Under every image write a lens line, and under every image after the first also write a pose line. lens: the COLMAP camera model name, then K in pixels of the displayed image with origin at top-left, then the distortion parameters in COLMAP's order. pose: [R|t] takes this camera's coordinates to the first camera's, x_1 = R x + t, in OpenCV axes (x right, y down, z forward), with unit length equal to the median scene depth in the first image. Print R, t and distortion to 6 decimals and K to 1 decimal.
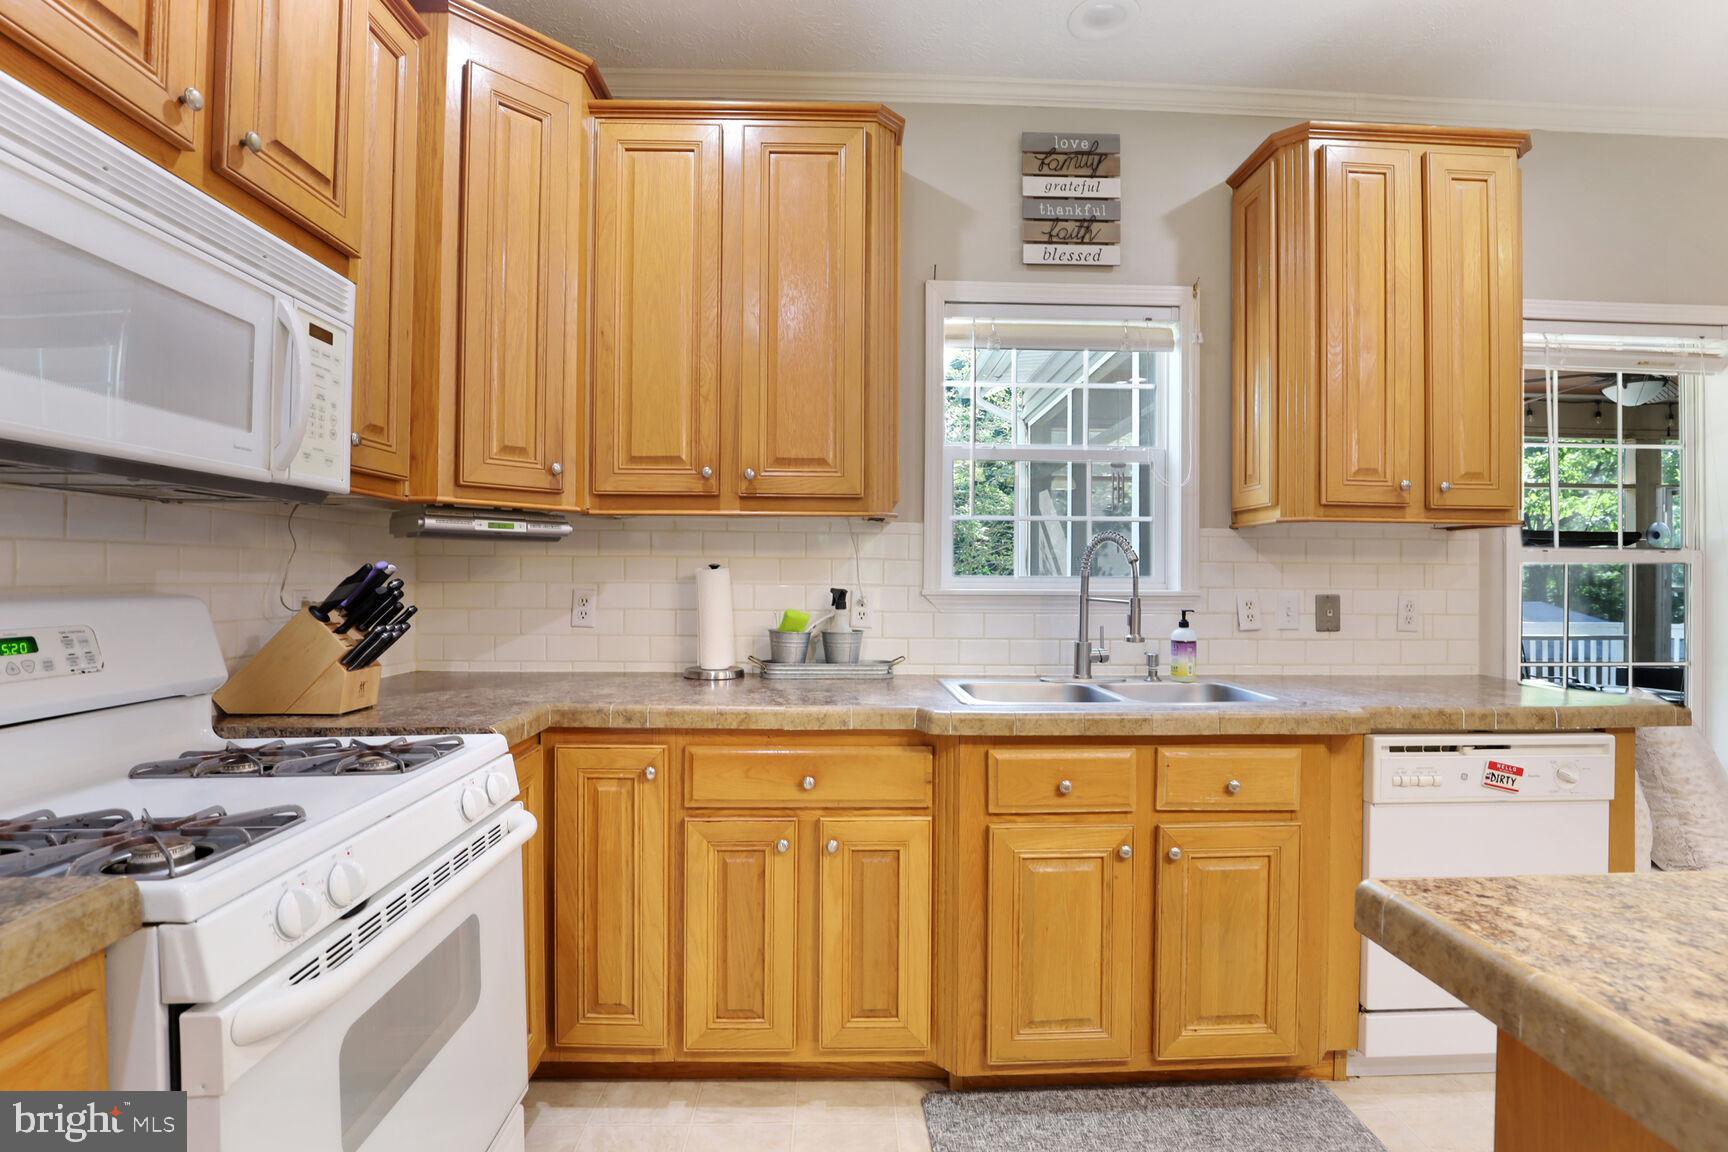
lens RADIAL K [[812.5, 0, 857.8], [0, 812.5, 571.7], [0, 0, 1]] dist [-0.033728, 0.003748]
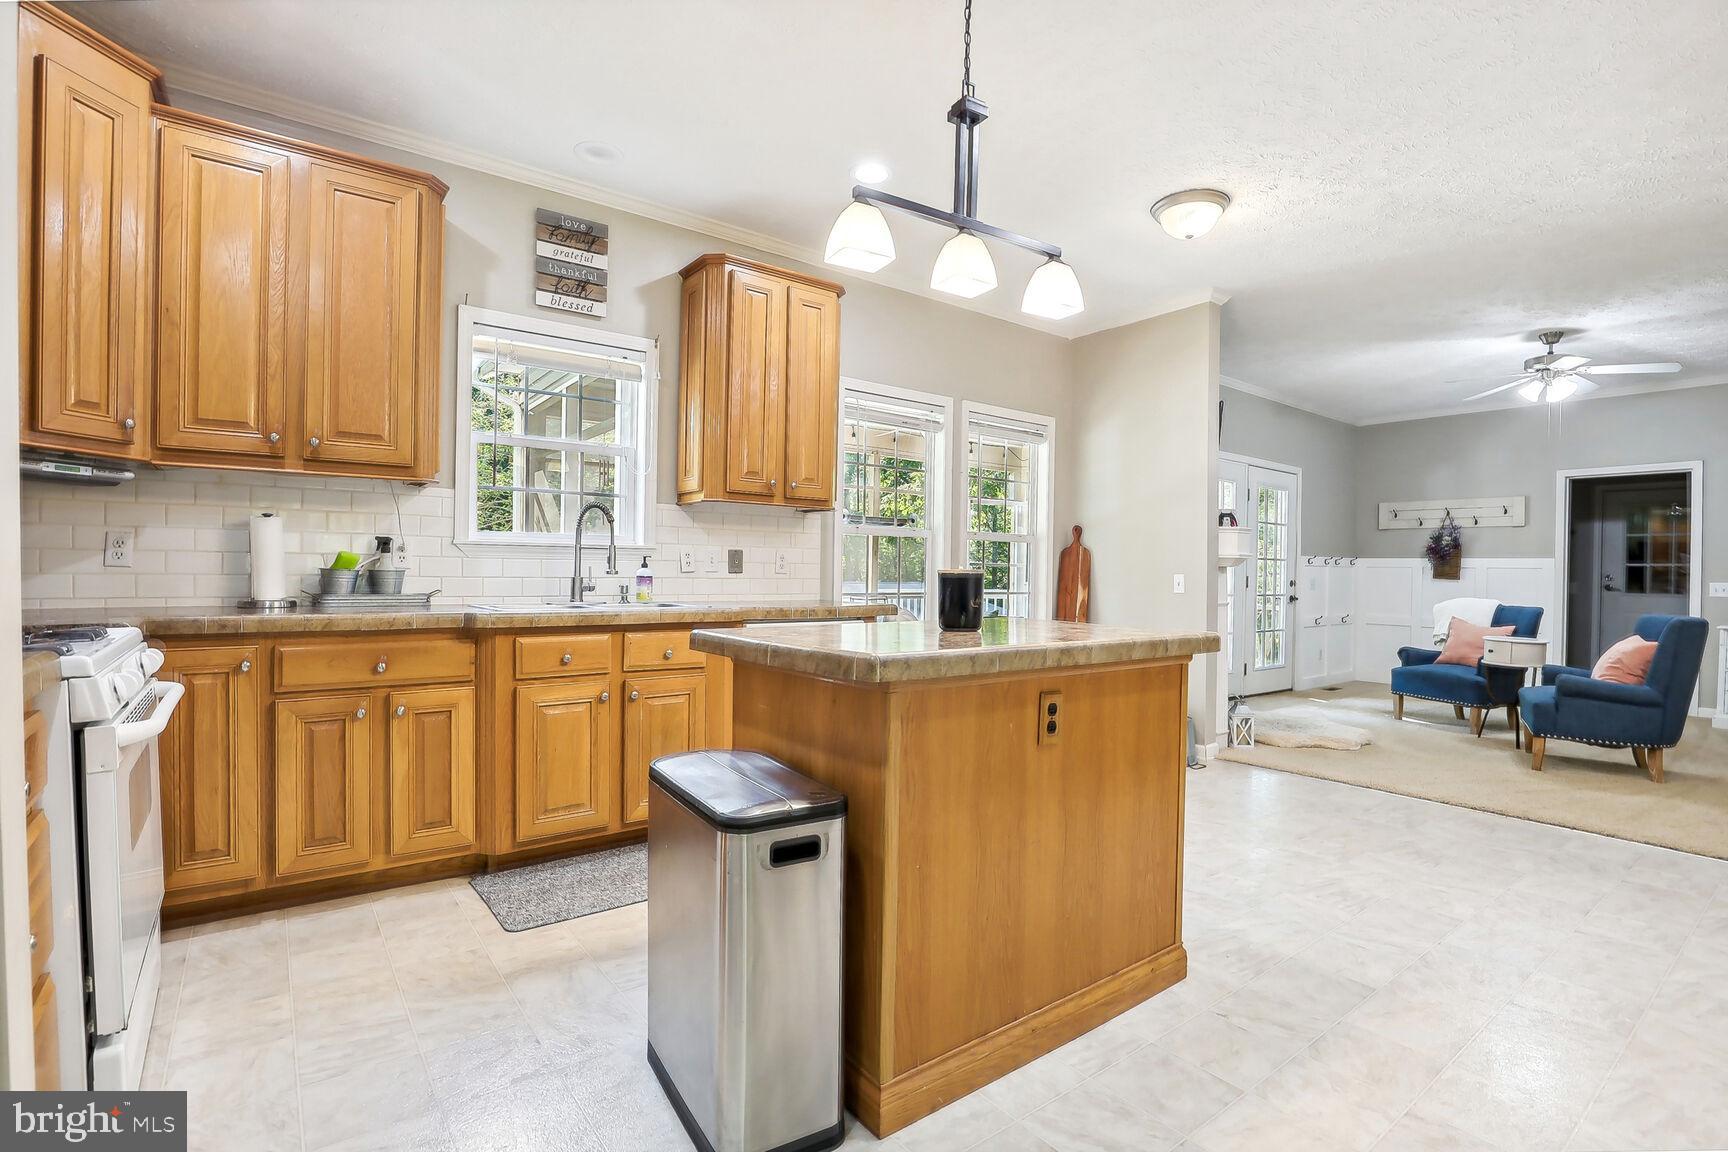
lens RADIAL K [[812.5, 0, 863.9], [0, 812.5, 578.4], [0, 0, 1]] dist [-0.033728, 0.003748]
pose [[0.814164, -0.002306, 0.580630, -0.157654], [-0.013079, 0.999666, 0.022310, 0.053835], [-0.580487, -0.025758, 0.813862, -0.518750]]
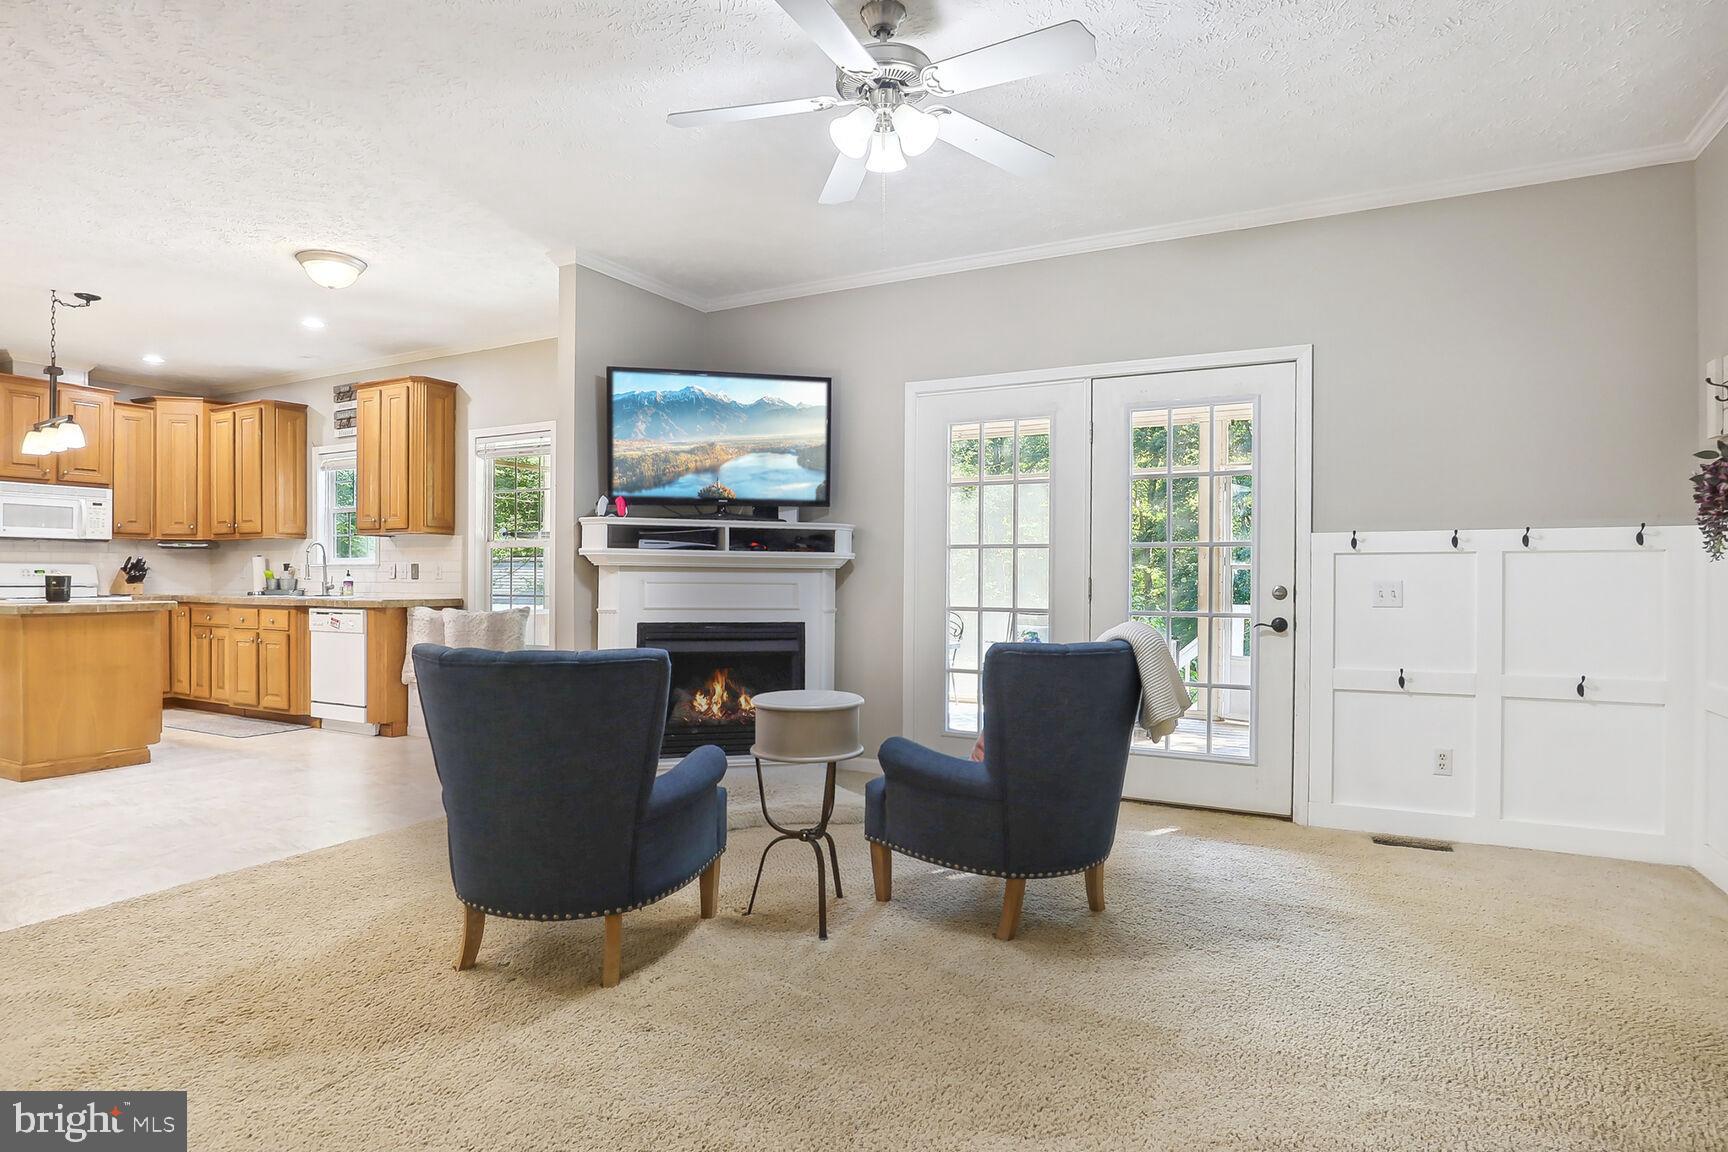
lens RADIAL K [[930.1, 0, 851.8], [0, 930.1, 582.3], [0, 0, 1]] dist [-0.023197, 0.000133]
pose [[0.863044, -0.002983, -0.505121, 3.617731], [0.009256, 0.999908, 0.009911, 0.080861], [0.505045, -0.013229, 0.862992, -0.839456]]
